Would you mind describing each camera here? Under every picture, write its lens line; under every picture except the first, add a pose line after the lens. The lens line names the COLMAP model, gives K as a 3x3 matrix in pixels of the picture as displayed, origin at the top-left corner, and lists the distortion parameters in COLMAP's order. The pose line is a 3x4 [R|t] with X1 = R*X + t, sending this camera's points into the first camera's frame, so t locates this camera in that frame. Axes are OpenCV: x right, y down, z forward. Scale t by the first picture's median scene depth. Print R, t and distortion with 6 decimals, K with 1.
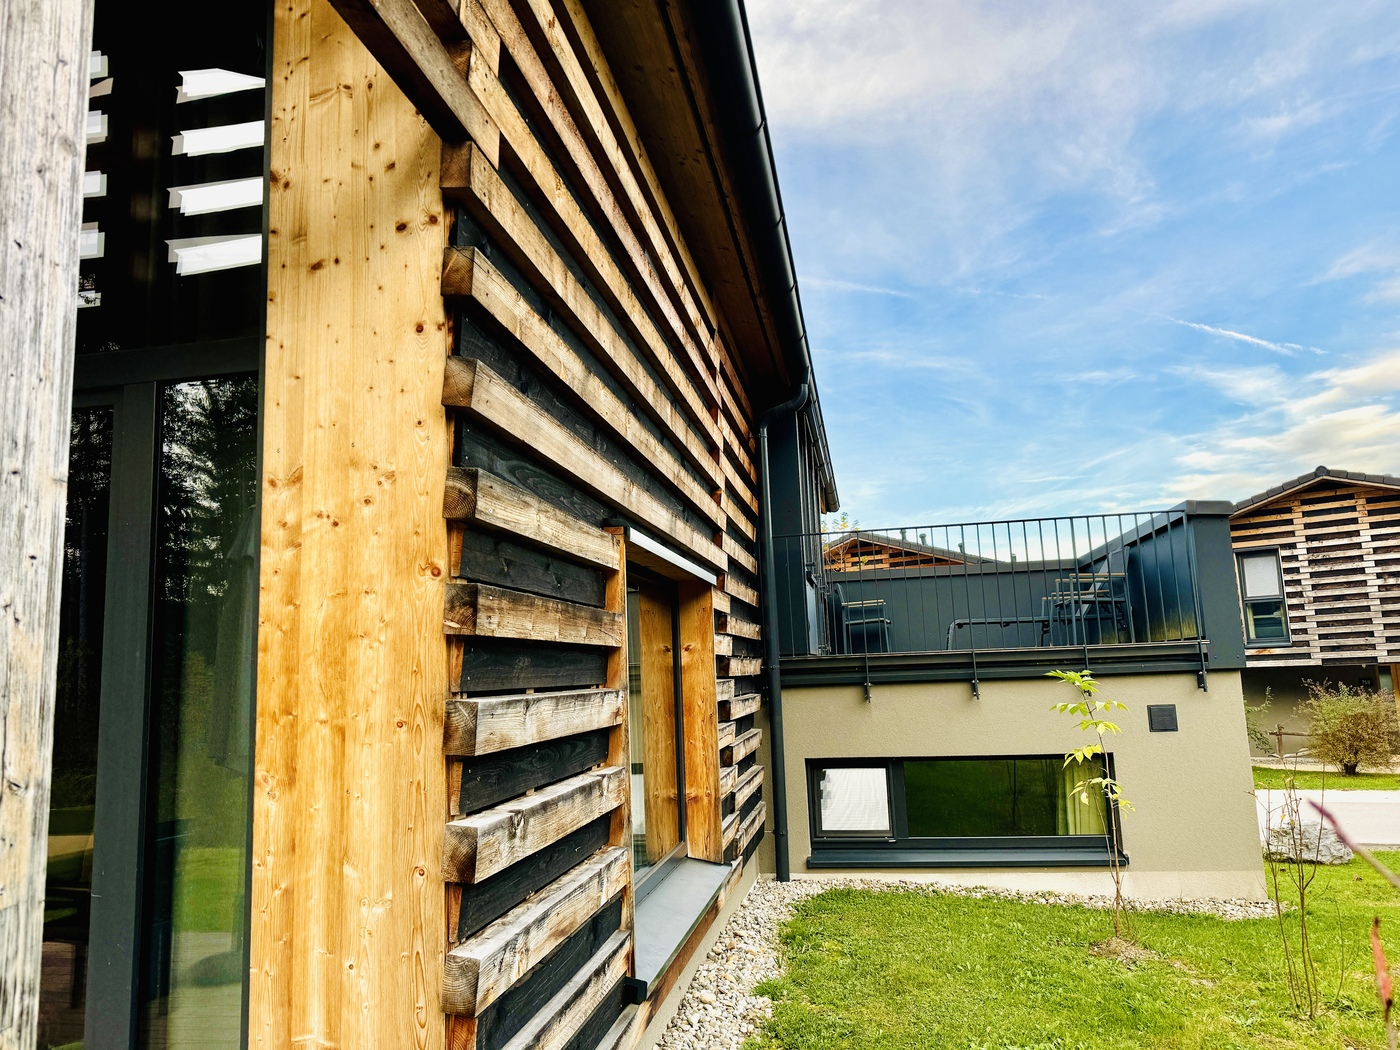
lens RADIAL K [[989.9, 0, 688.0], [0, 989.9, 534.5], [0, 0, 1]] dist [0.010619, -0.028550]
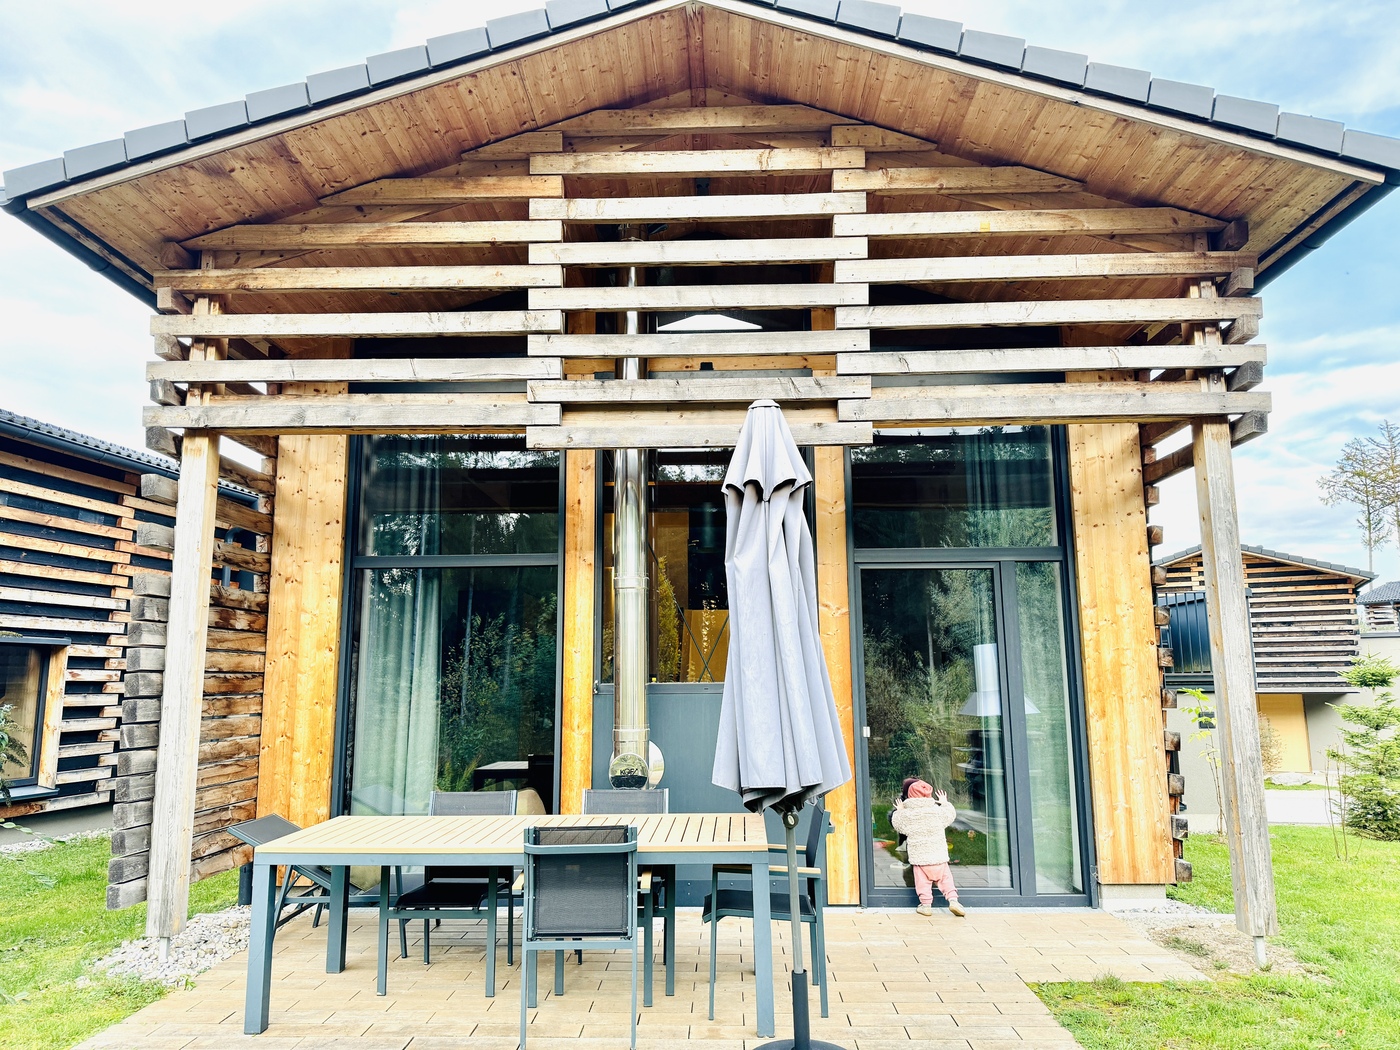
lens RADIAL K [[989.9, 0, 699.4], [0, 989.9, 517.9], [0, 0, 1]] dist [0.010619, -0.028550]
pose [[0.987792, 0.058928, 0.144200, -1.968000], [-0.054926, 0.997991, -0.031580, -0.158975], [-0.145771, 0.023274, 0.989045, -1.622979]]
